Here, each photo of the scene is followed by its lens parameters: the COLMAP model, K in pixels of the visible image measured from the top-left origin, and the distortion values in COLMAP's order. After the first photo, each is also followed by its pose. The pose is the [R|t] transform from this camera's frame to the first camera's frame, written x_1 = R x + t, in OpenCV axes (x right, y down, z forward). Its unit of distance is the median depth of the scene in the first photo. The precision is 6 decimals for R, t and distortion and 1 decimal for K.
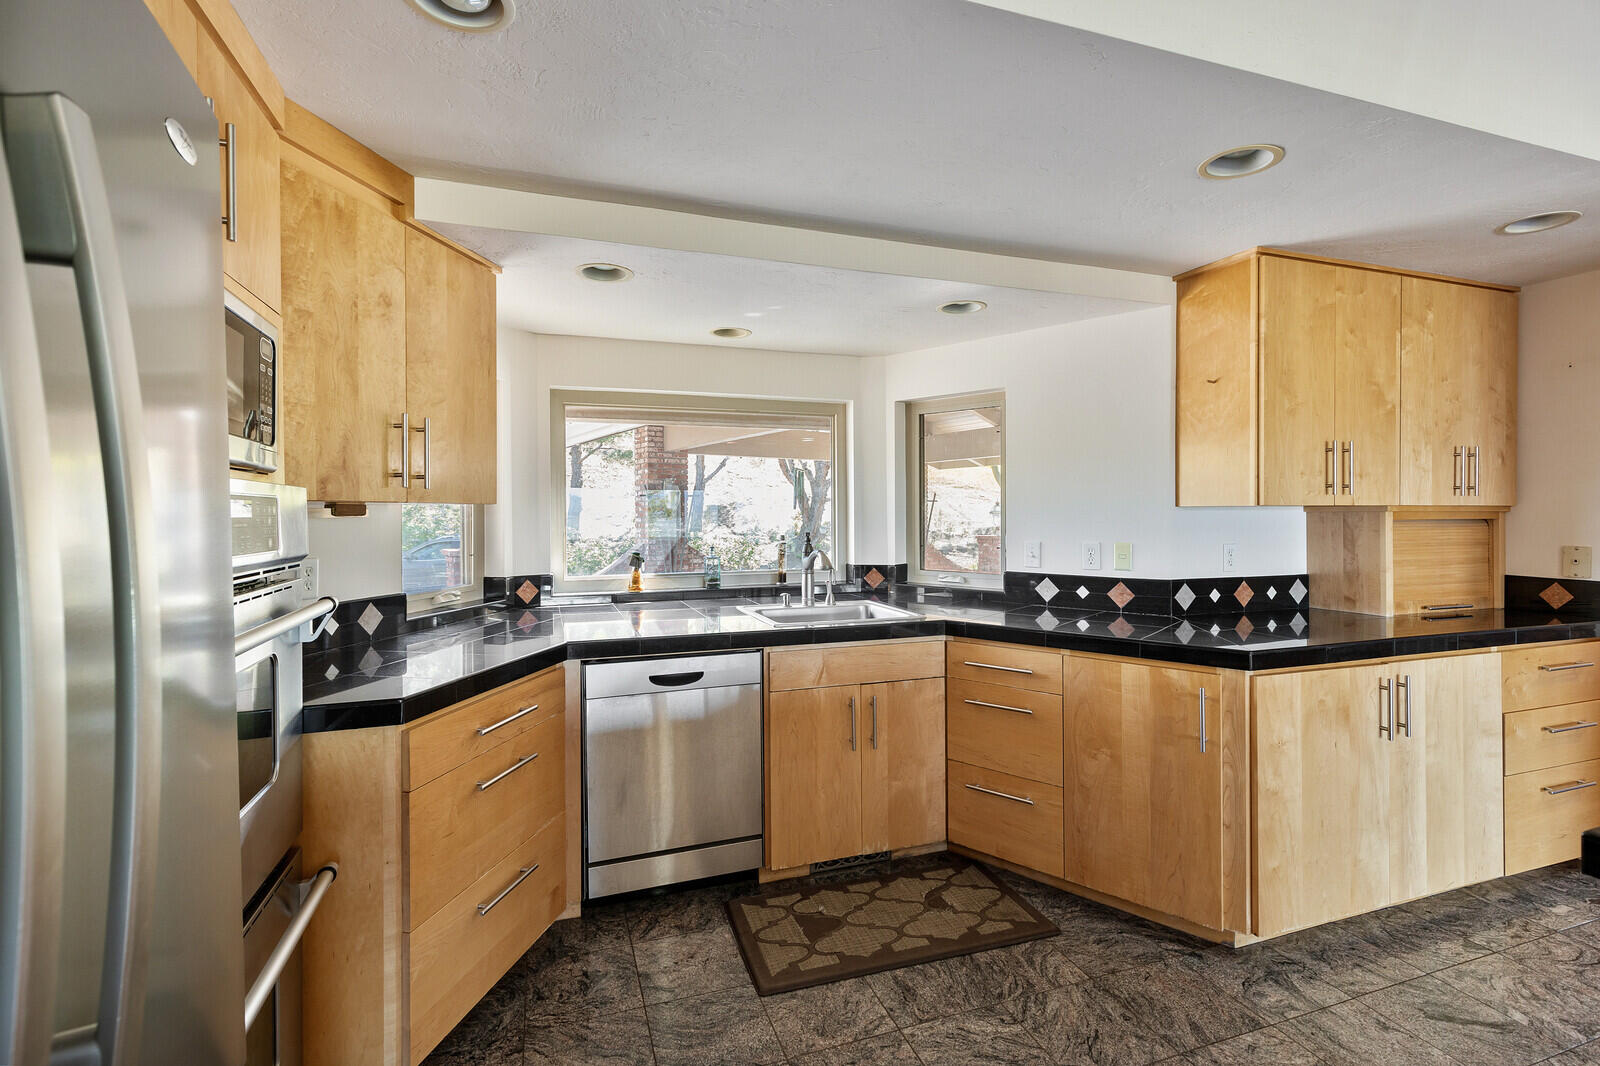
lens RADIAL K [[732.2, 0, 801.8], [0, 732.2, 513.3], [0, 0, 1]] dist [0.009512, -0.000034]
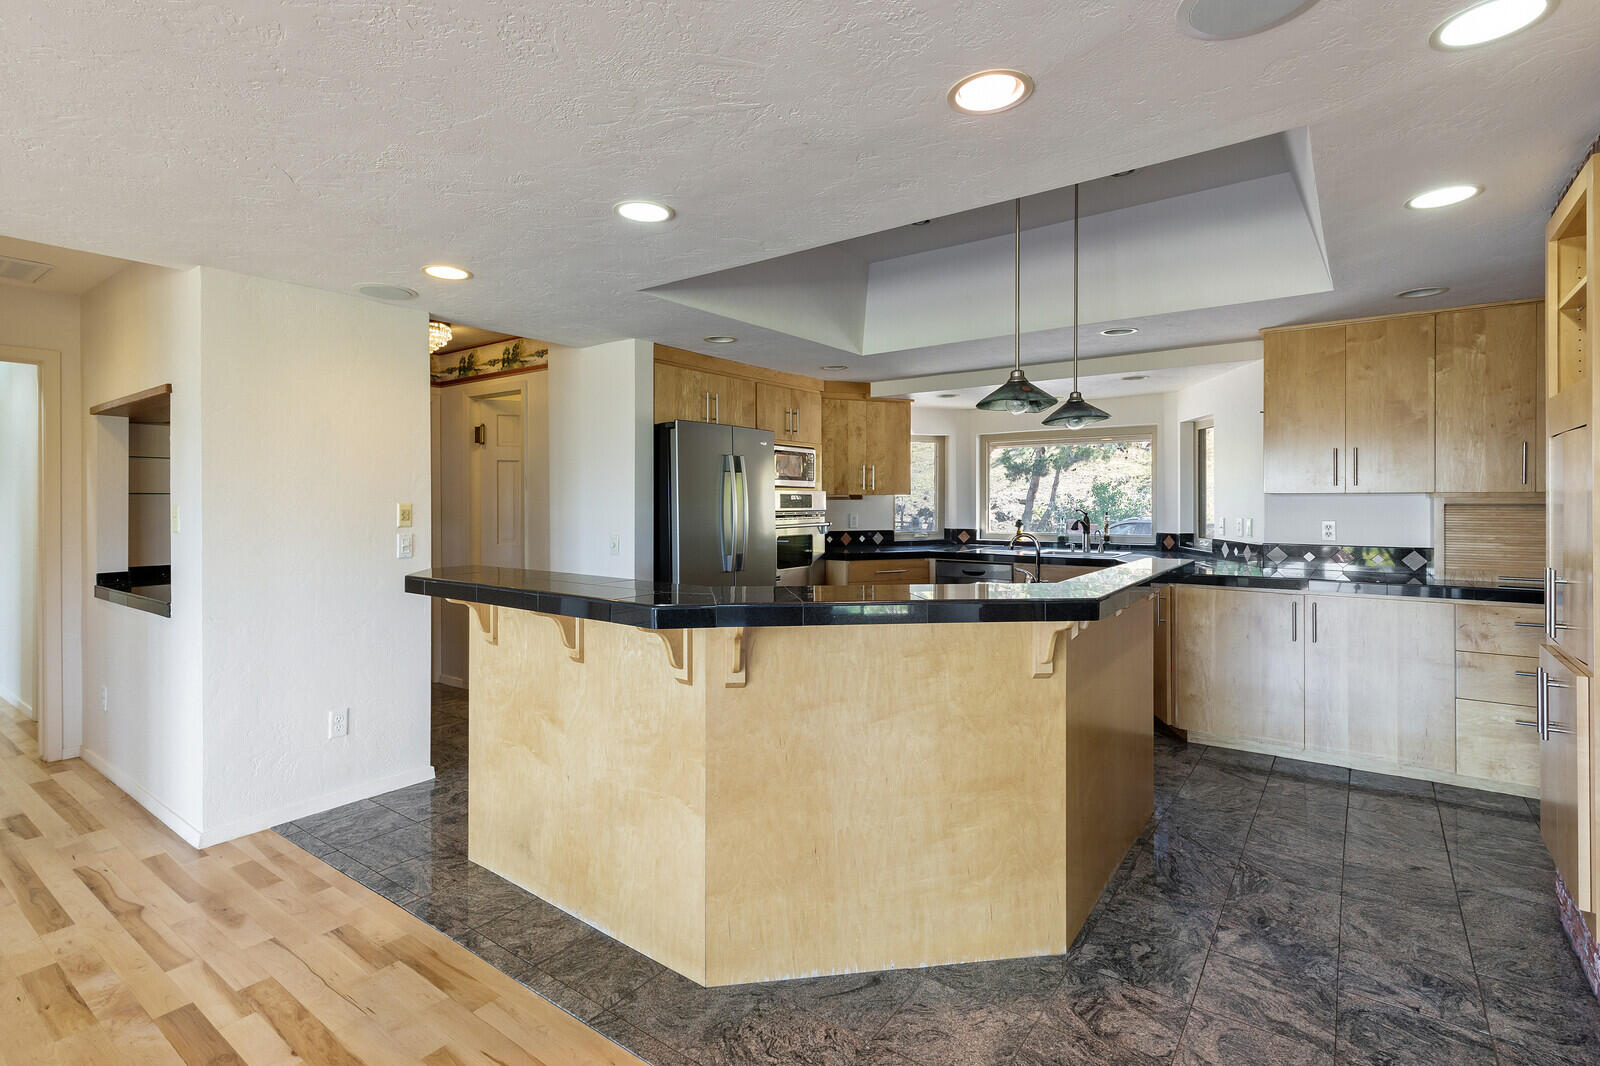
lens RADIAL K [[765.1, 0, 791.1], [0, 765.1, 507.7], [0, 0, 1]] dist [0.001777, 0.000052]
pose [[0.559804, 0.009466, -0.828571, 1.674792], [0.000795, 0.999928, 0.011961, -0.001230], [0.828625, -0.007355, 0.559756, -0.886623]]
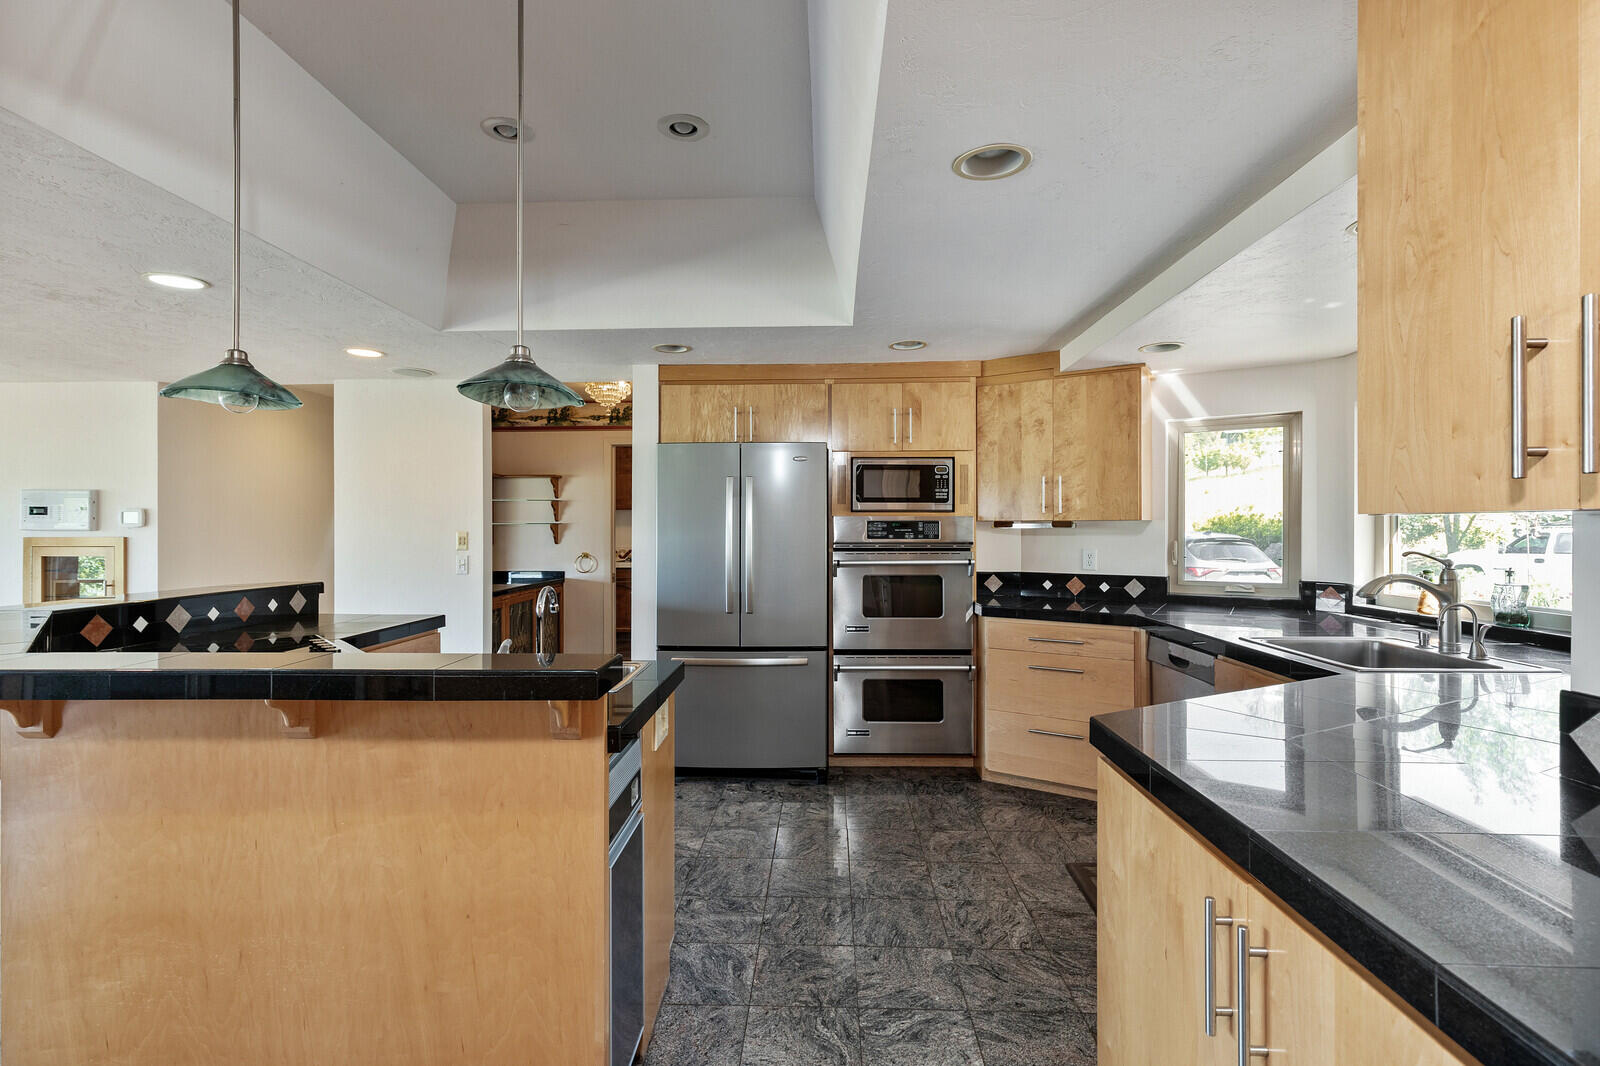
lens RADIAL K [[765.2, 0, 800.0], [0, 765.2, 533.0], [0, 0, 1]] dist [0.000363, -0.000062]
pose [[-0.373812, 0.013331, -0.927409, 1.454243], [0.005420, 0.999911, 0.012189, -0.010522], [0.927489, -0.000471, -0.373851, 1.034816]]
